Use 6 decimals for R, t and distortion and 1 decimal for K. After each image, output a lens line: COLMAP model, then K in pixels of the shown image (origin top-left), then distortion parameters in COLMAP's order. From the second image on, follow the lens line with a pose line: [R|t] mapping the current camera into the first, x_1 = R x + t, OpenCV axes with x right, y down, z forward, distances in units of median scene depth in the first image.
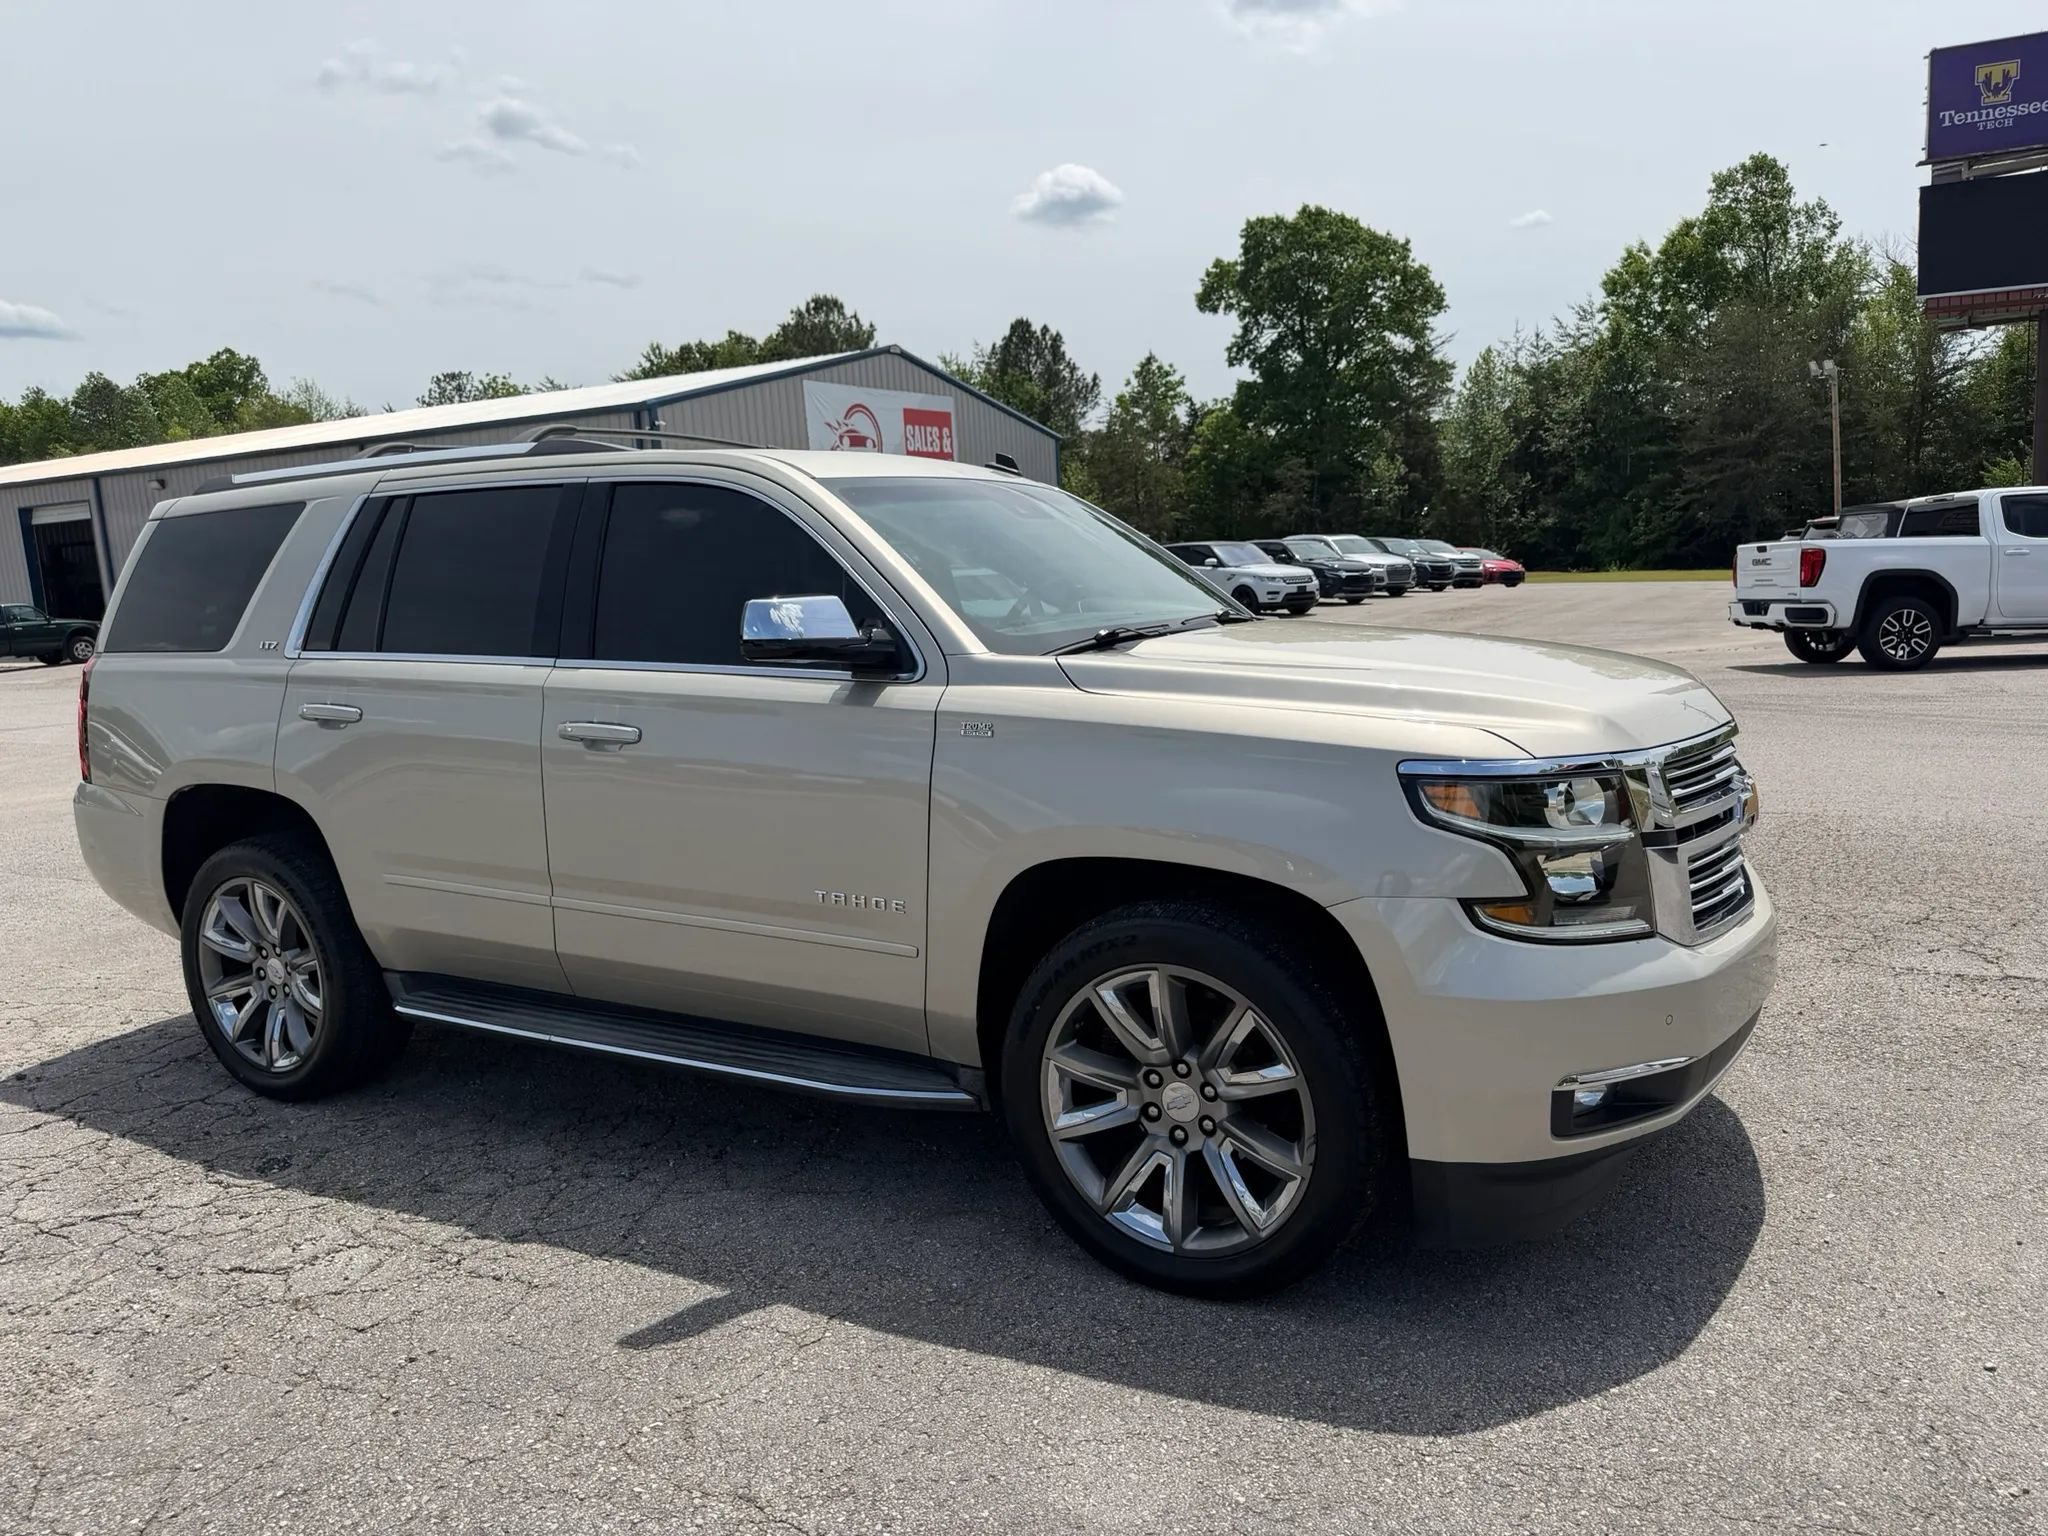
lens RADIAL K [[1455.7, 0, 1030.7], [0, 1455.7, 764.9], [0, 0, 1]] dist [0.011028, -0.014730]
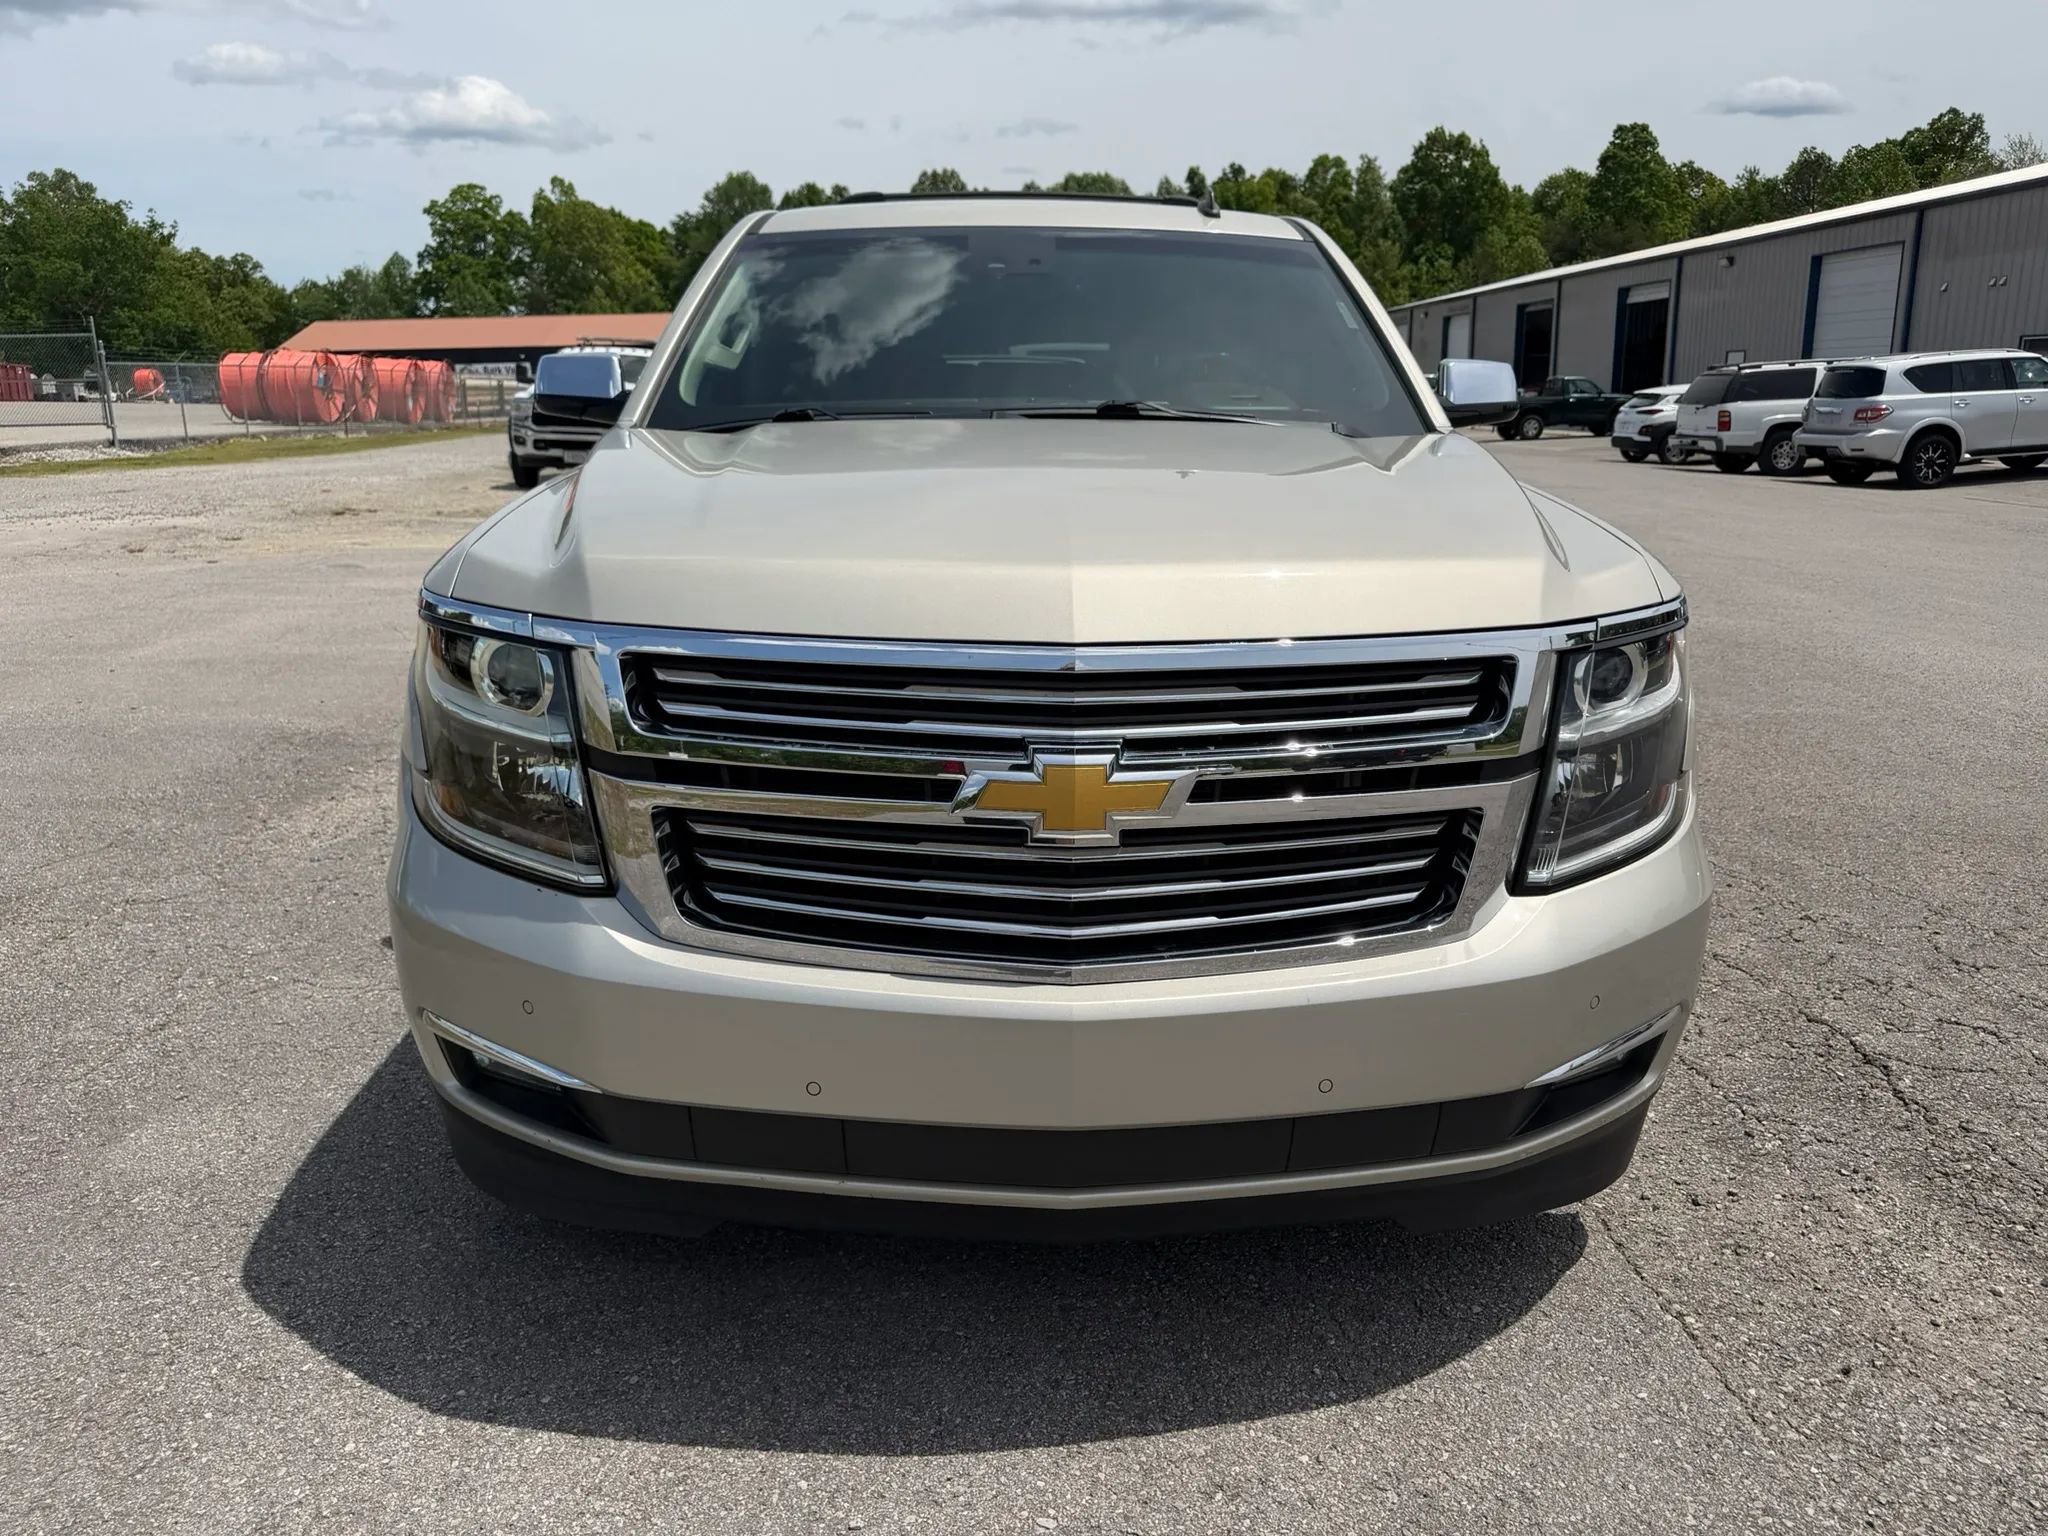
lens RADIAL K [[1460.4, 0, 1028.8], [0, 1460.4, 769.1], [0, 0, 1]] dist [-0.003207, -0.002860]
pose [[0.510194, 0.258028, -0.820441, 0.665539], [-0.136487, 0.966137, 0.218974, -0.071306], [0.849161, 0.000261, 0.528135, 0.508146]]
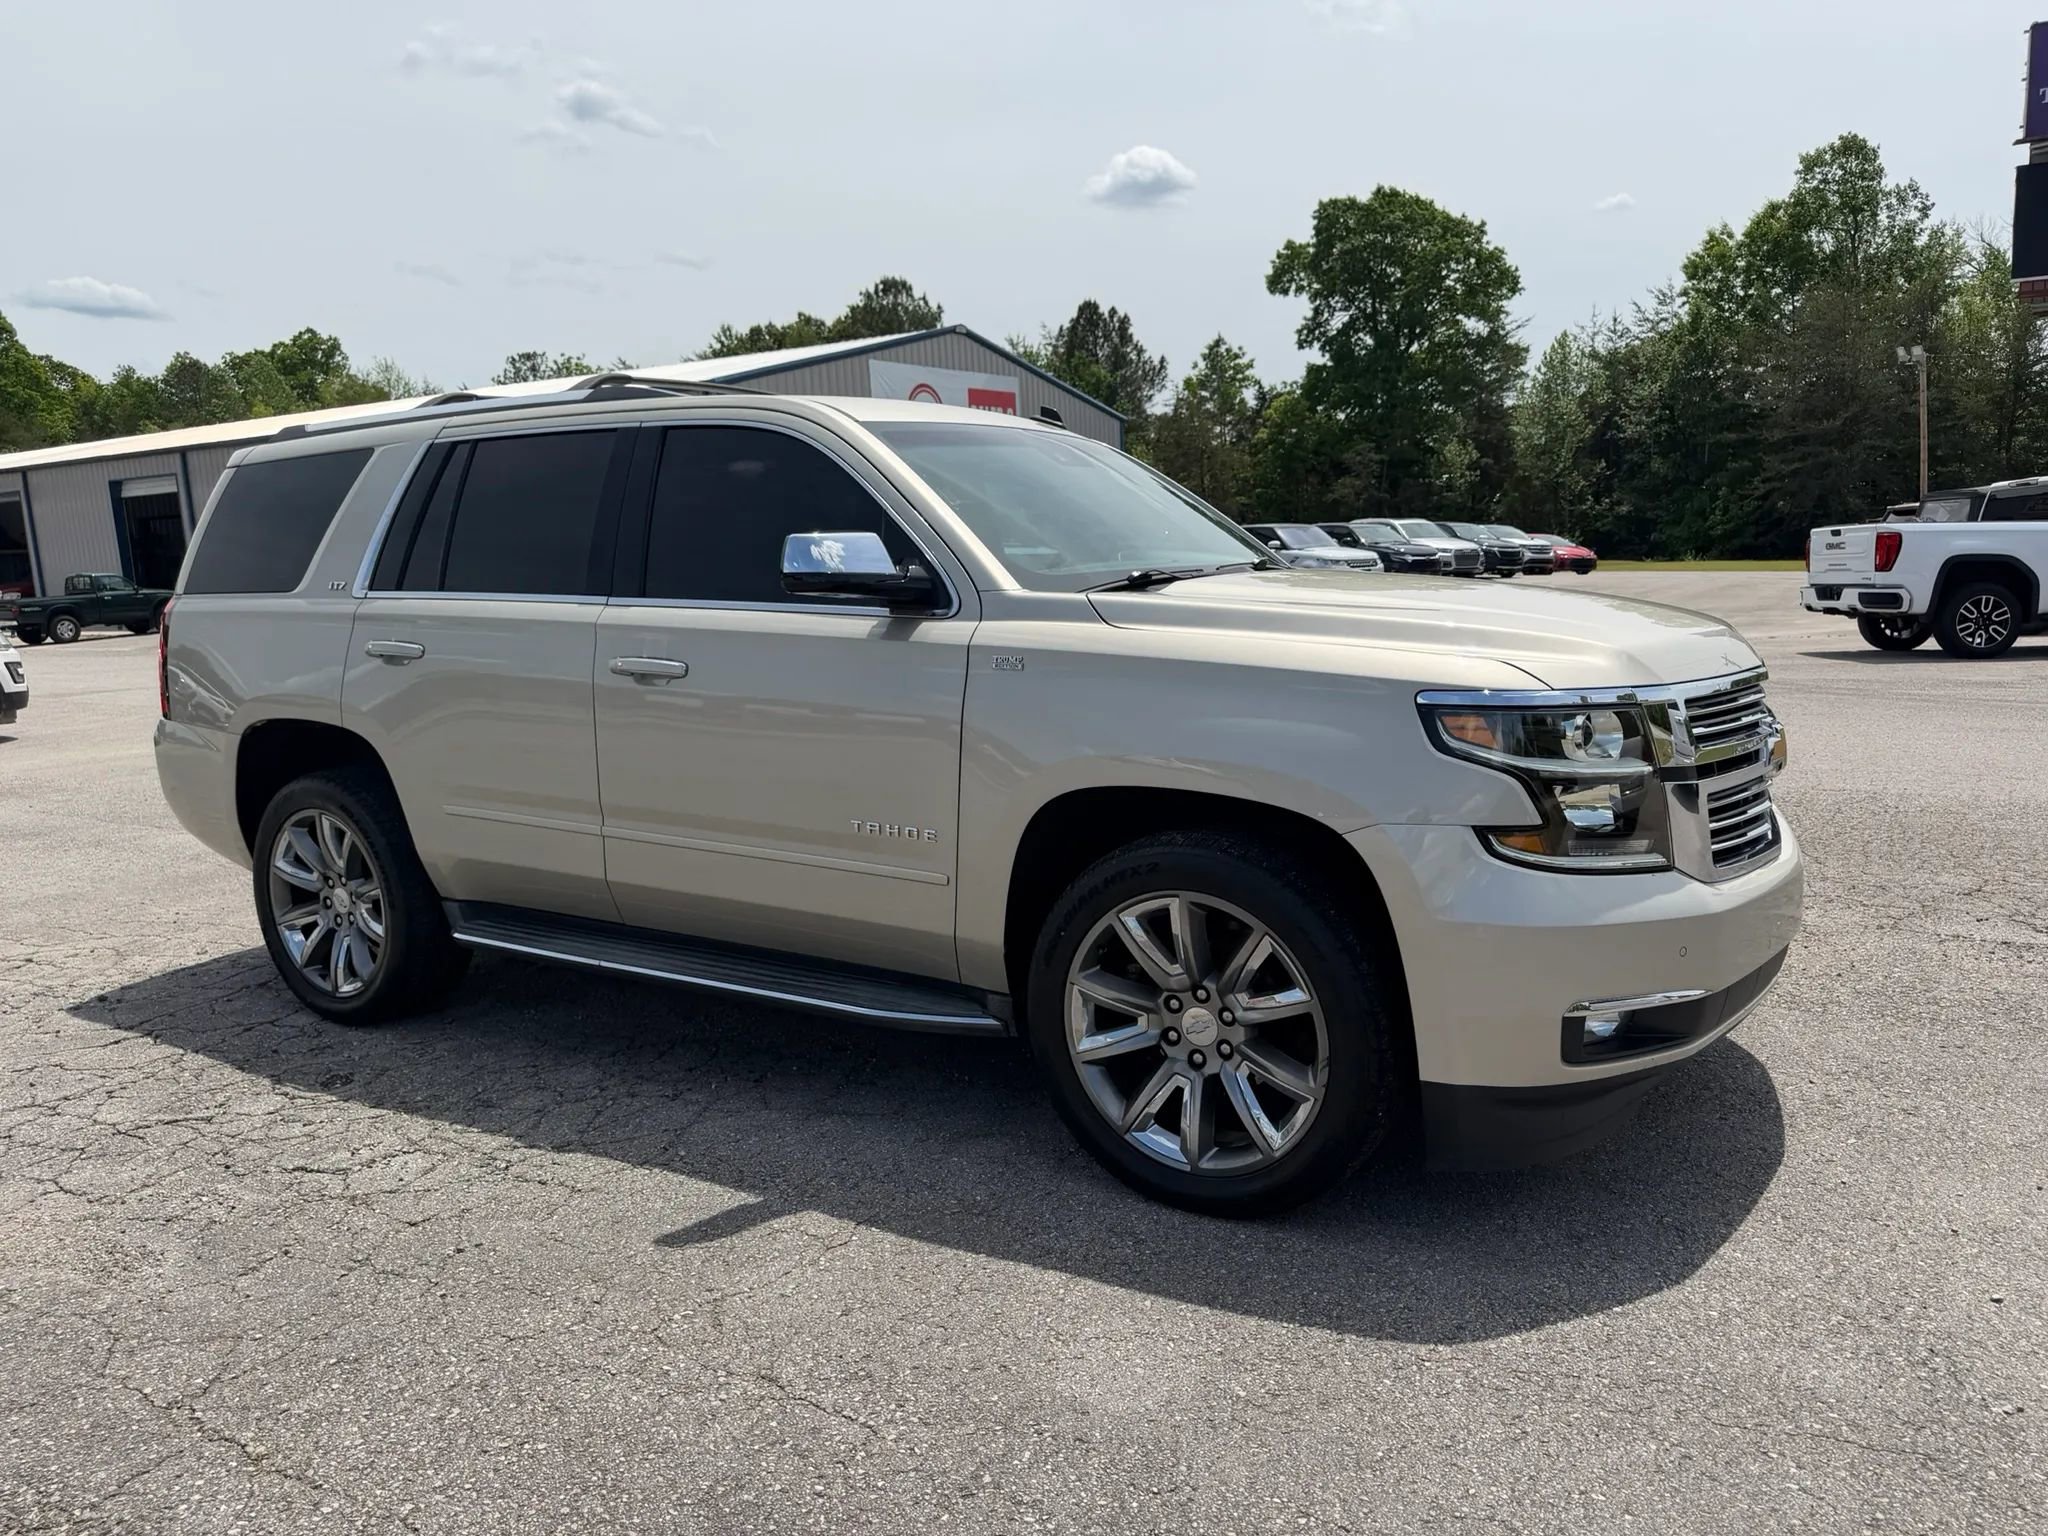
lens RADIAL K [[1455.7, 0, 1030.7], [0, 1455.7, 764.9], [0, 0, 1]] dist [0.011028, -0.014730]
pose [[0.998975, 0.016651, -0.042095, 0.015732], [-0.016214, 0.999811, 0.010716, 0.025367], [0.042265, -0.010022, 0.999056, -0.017948]]
